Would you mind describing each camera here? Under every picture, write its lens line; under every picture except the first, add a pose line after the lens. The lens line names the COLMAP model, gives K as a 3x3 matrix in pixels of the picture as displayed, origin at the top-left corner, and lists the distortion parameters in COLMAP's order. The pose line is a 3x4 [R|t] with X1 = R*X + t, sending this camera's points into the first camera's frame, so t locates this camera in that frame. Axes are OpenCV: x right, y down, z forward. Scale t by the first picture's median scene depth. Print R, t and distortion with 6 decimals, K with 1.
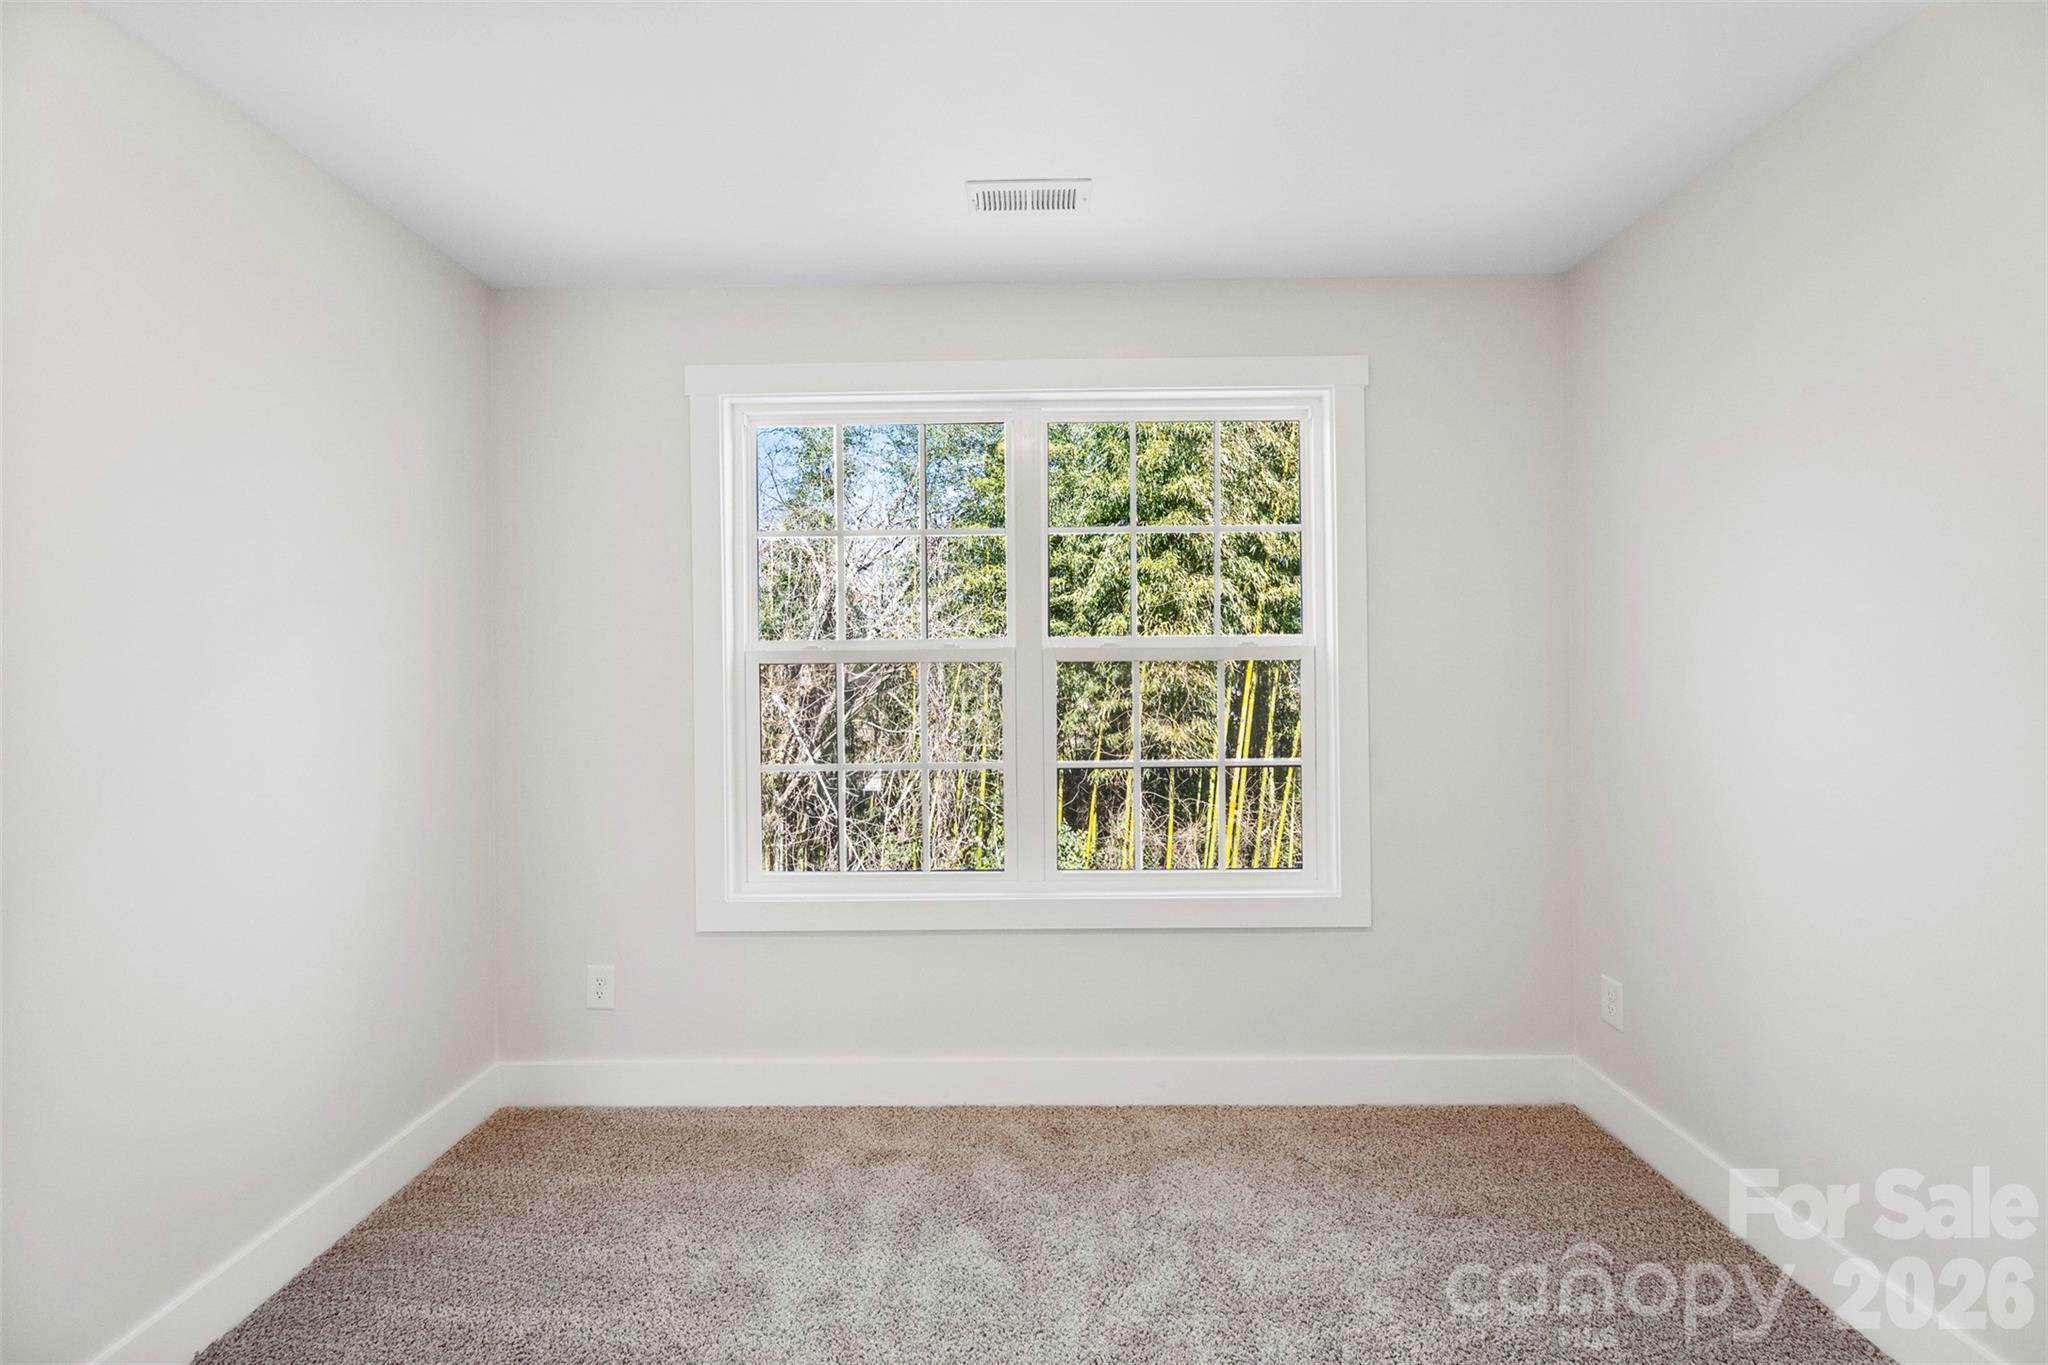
lens RADIAL K [[899.0, 0, 1023.8], [0, 899.0, 678.0], [0, 0, 1]] dist [0.004724, 0.000345]
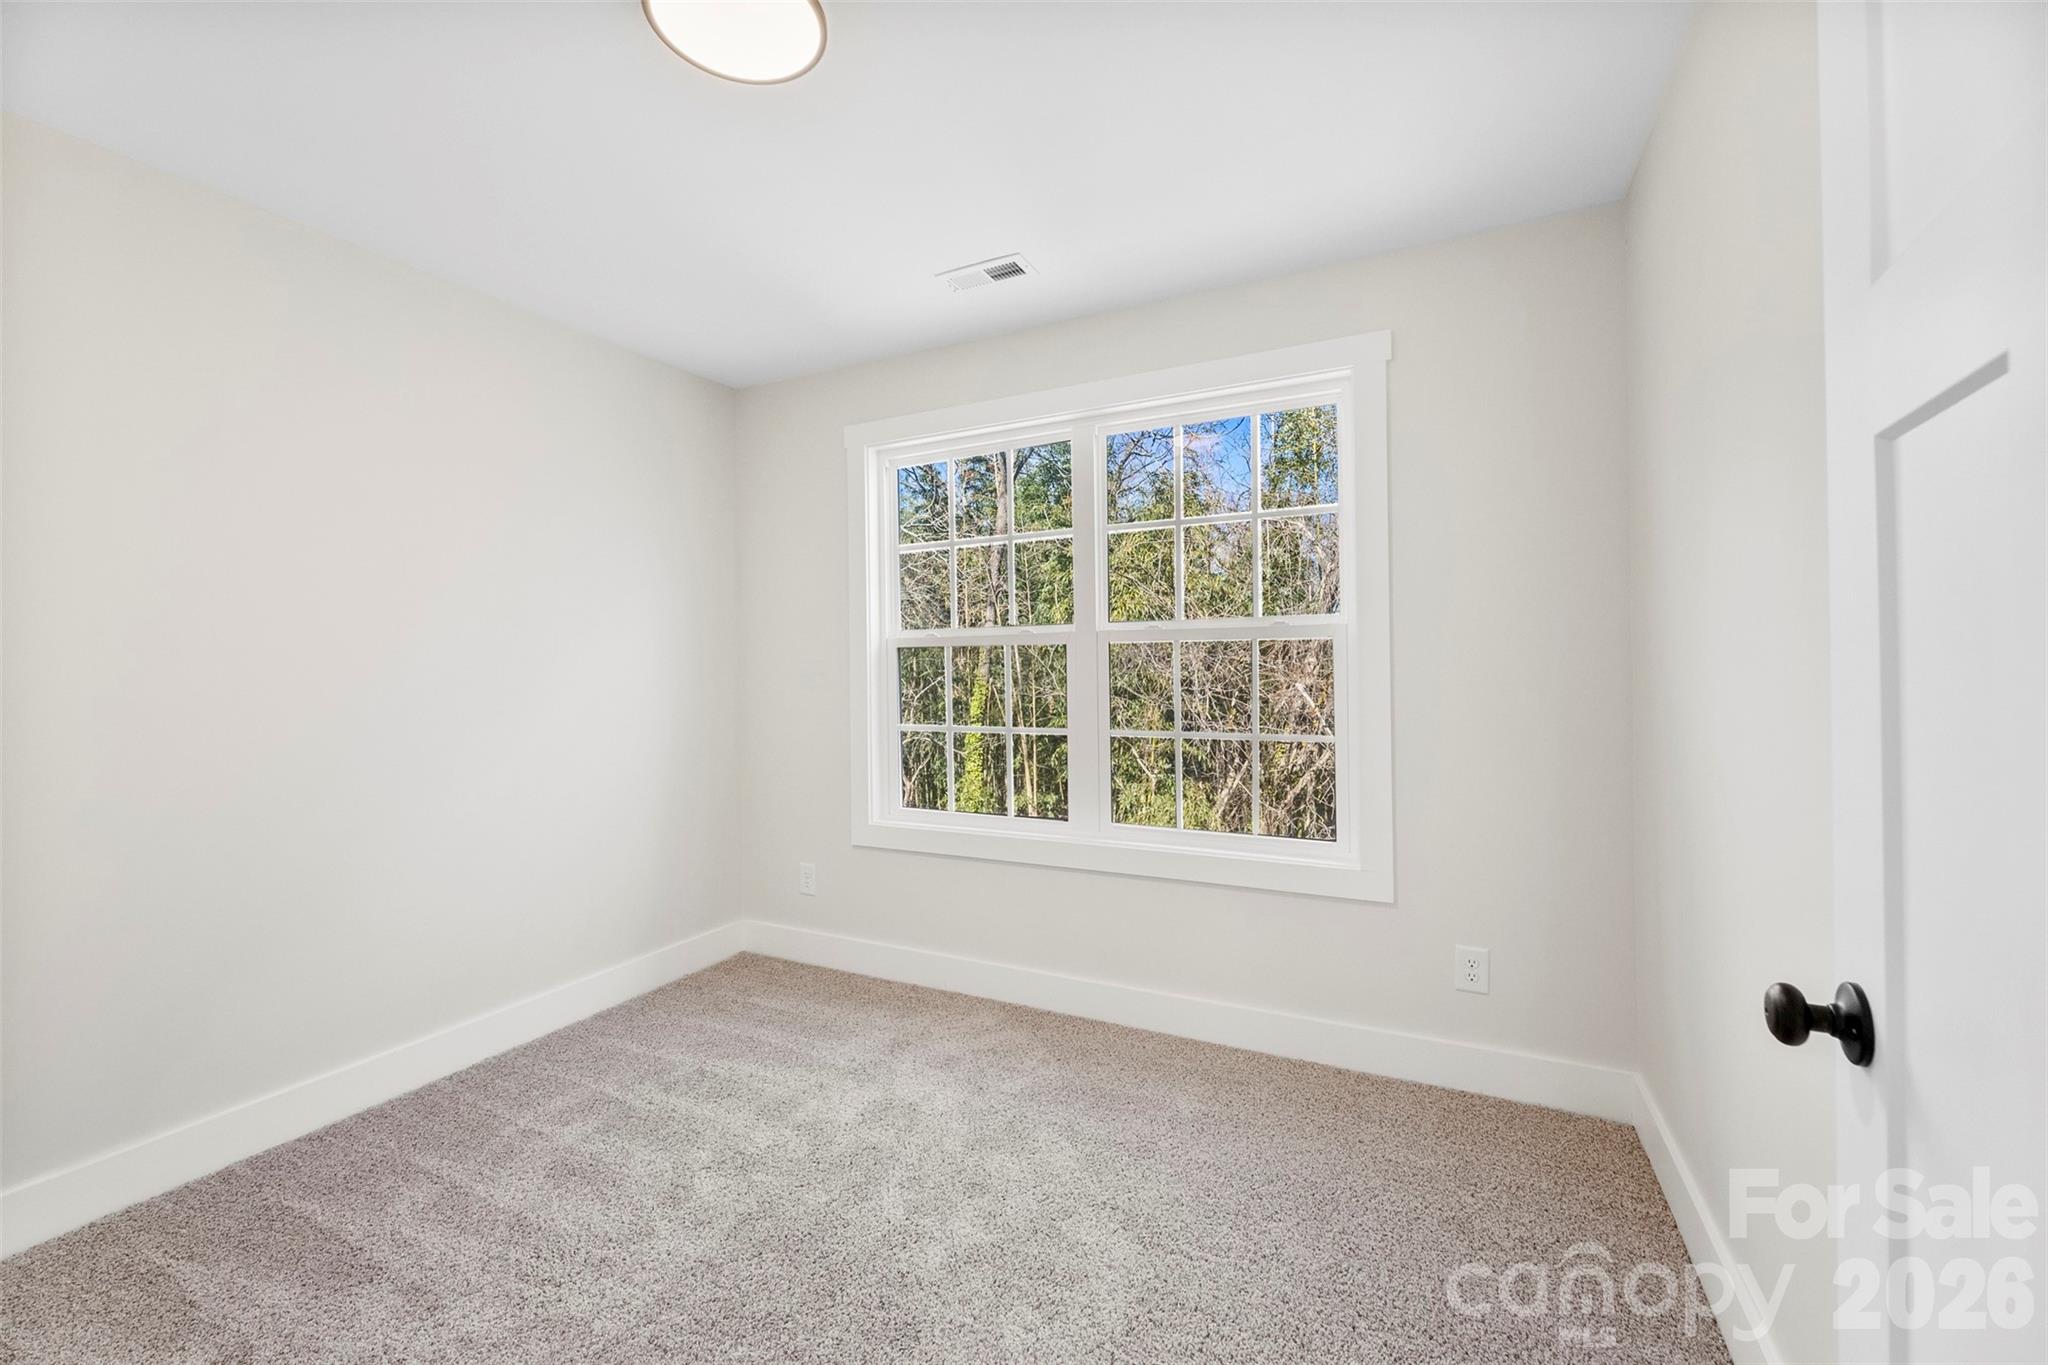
lens RADIAL K [[828.3, 0, 1026.8], [0, 828.3, 684.2], [0, 0, 1]] dist [0.003312, 0.000338]
pose [[0.897570, 0.009546, -0.440768, 0.424433], [0.006428, 0.999376, 0.034733, -0.003451], [0.440824, -0.034009, 0.896949, -0.003643]]
